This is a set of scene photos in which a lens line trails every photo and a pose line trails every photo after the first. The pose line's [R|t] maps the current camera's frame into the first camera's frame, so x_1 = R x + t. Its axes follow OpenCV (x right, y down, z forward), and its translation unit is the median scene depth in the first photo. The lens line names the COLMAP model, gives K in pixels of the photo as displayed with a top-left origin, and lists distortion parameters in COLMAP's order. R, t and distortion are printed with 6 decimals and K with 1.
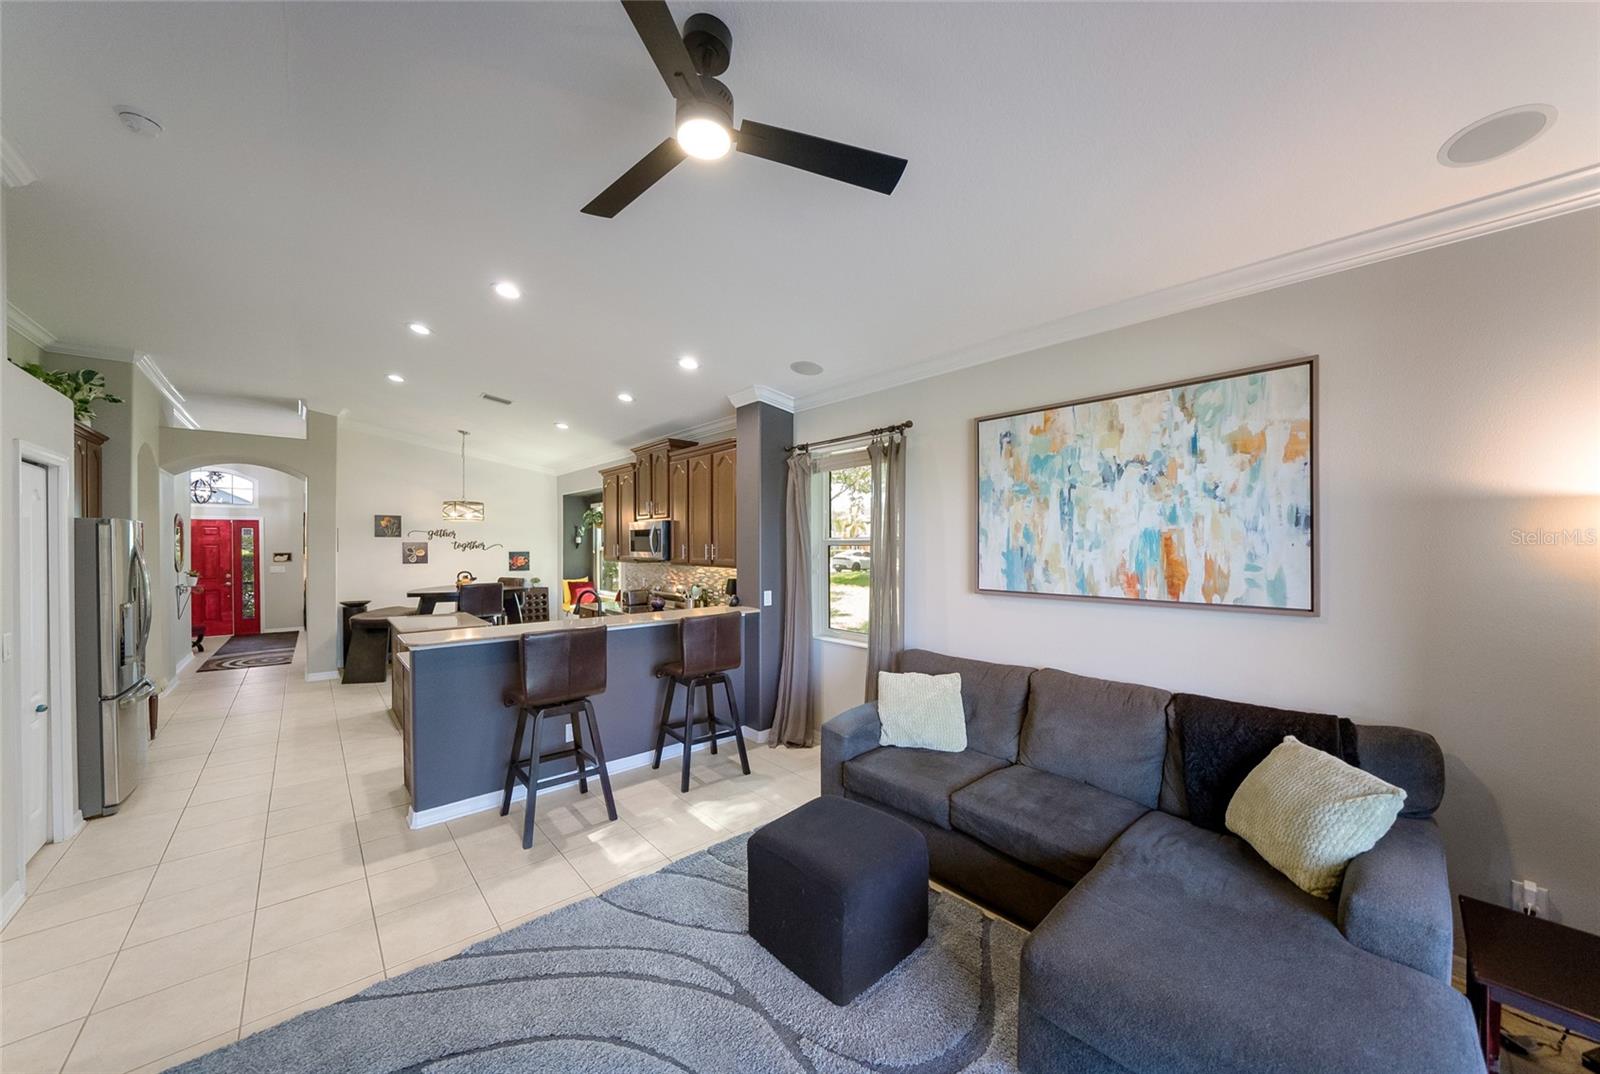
lens RADIAL K [[564.4, 0, 796.2], [0, 564.4, 548.2], [0, 0, 1]] dist [-0.017132, 0.000067]
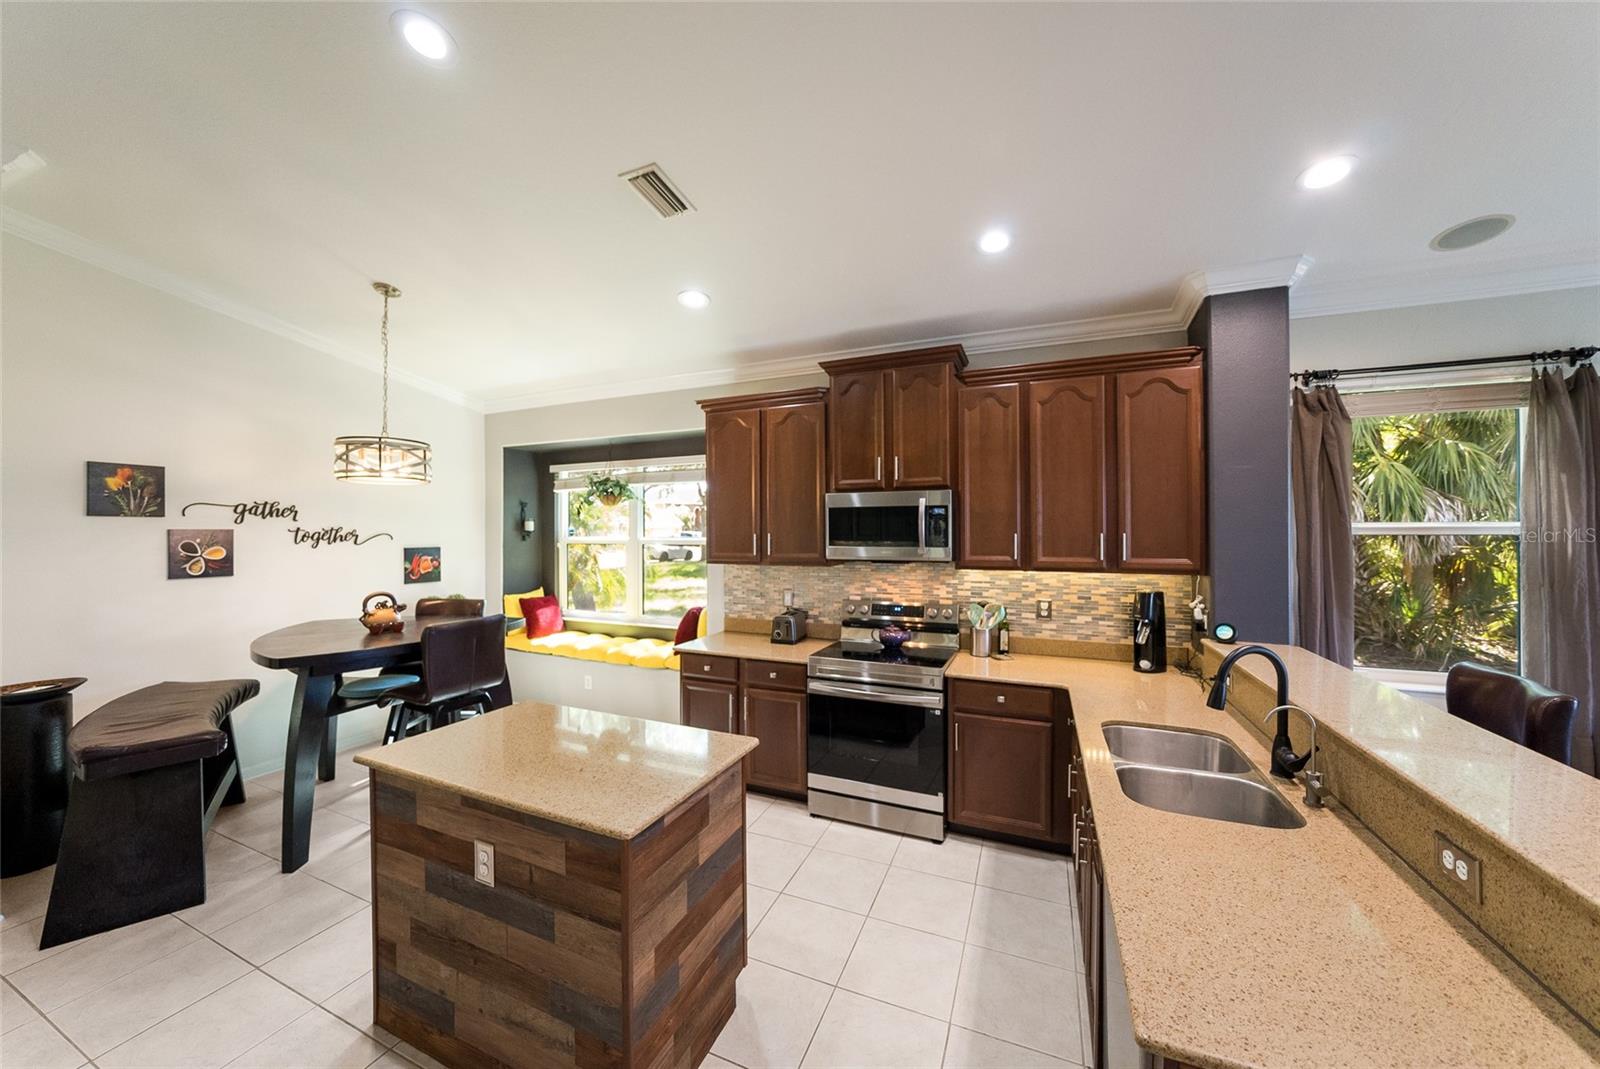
lens RADIAL K [[556.8, 0, 797.2], [0, 556.8, 529.6], [0, 0, 1]] dist [-0.017851, 0.000109]
pose [[0.902349, 0.001108, 0.431005, -0.481765], [0.004126, 0.999929, -0.011209, -0.004066], [-0.430987, 0.011893, 0.902280, 0.450077]]
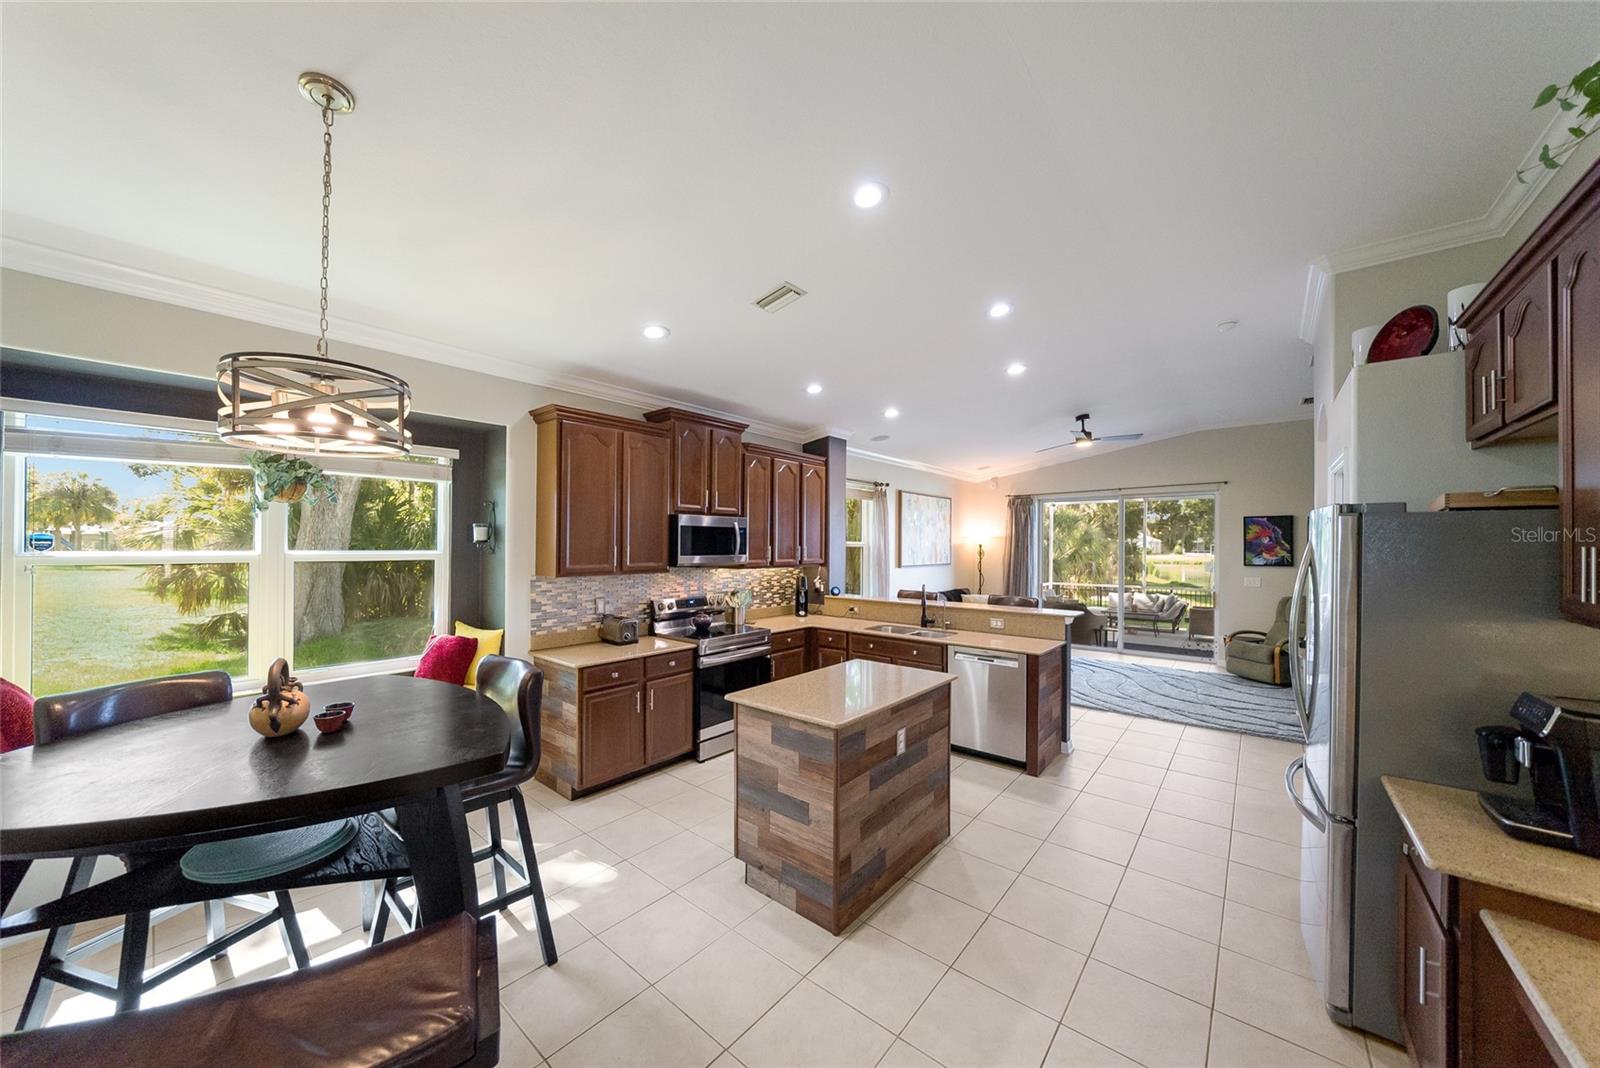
lens RADIAL K [[554.8, 0, 800.5], [0, 554.8, 542.6], [0, 0, 1]] dist [-0.011754, 0.000075]
pose [[-0.152464, 0.002772, 0.988305, -0.859551], [0.002023, 0.999995, -0.002492, -0.007729], [-0.988307, 0.001620, -0.152469, 0.827146]]
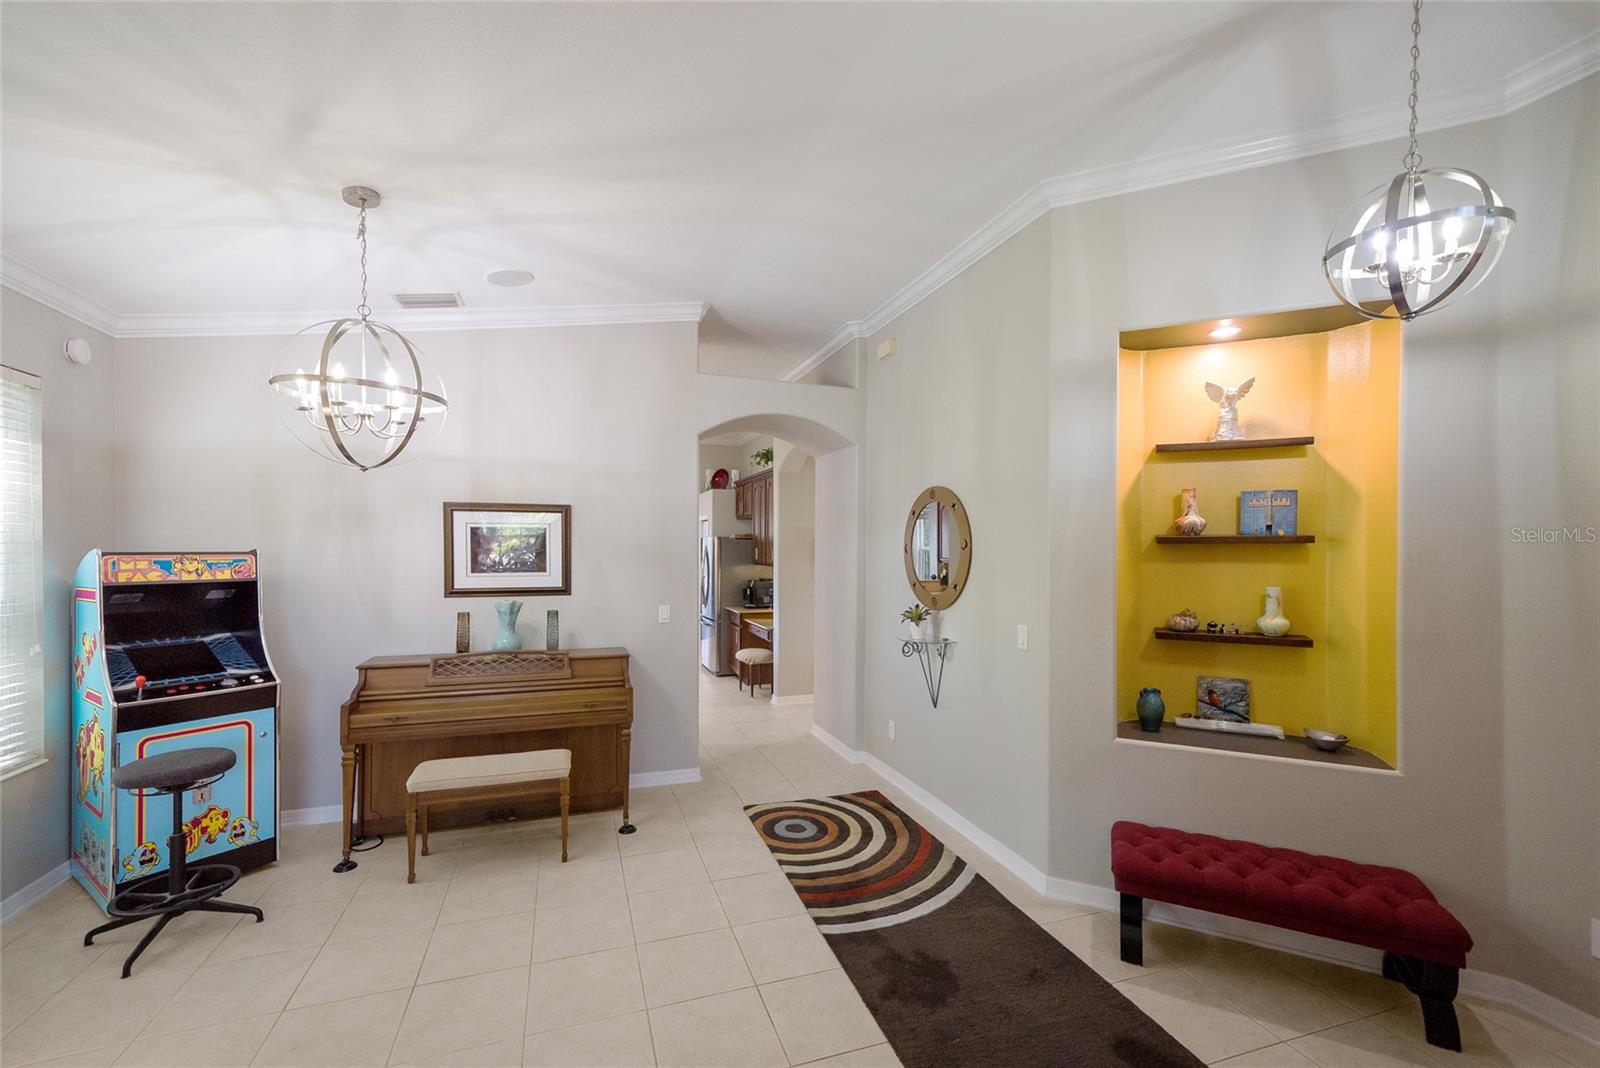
lens RADIAL K [[655.4, 0, 788.4], [0, 655.4, 539.4], [0, 0, 1]] dist [0.001786, 0.000197]
pose [[-0.919874, 0.004745, 0.392185, -1.251424], [0.003029, 0.999983, -0.004994, -0.016011], [-0.392202, -0.003406, -0.919873, 1.632071]]
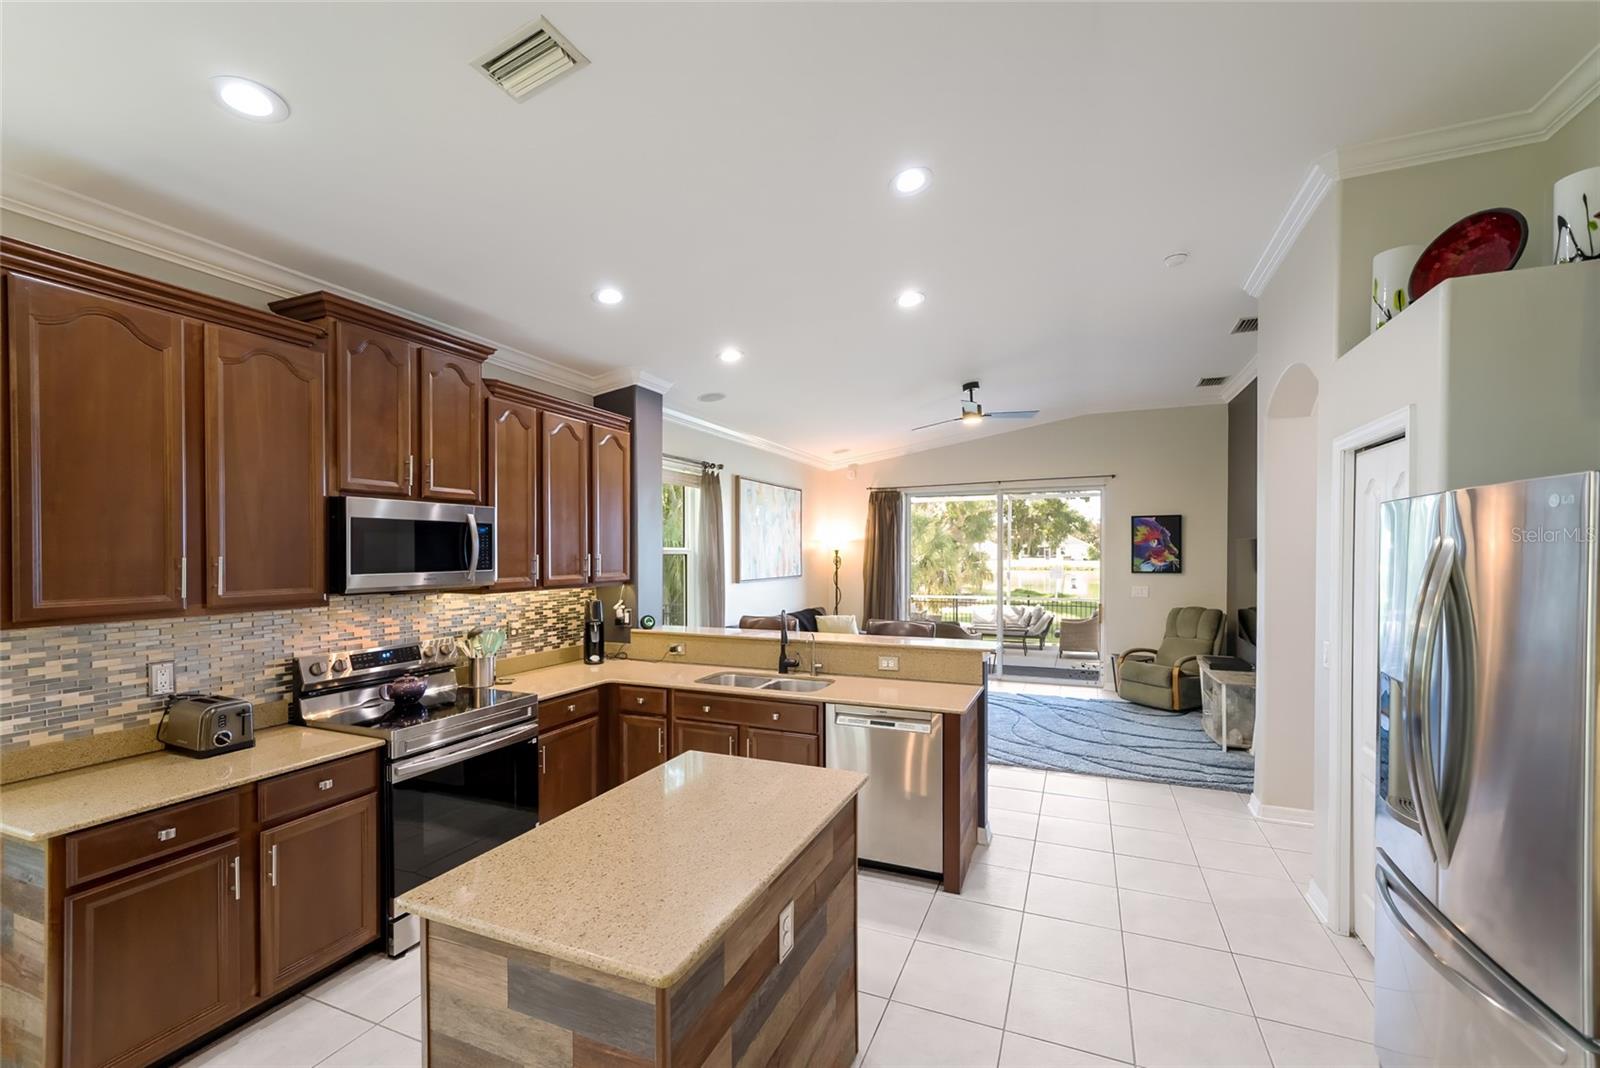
lens RADIAL K [[666.5, 0, 804.2], [0, 666.5, 559.3], [0, 0, 1]] dist [0.002891, 0.000389]
pose [[-0.436280, -0.009227, 0.899764, -0.710473], [0.008173, 0.999866, 0.014216, -0.007127], [-0.899774, 0.013556, -0.436146, 0.797219]]
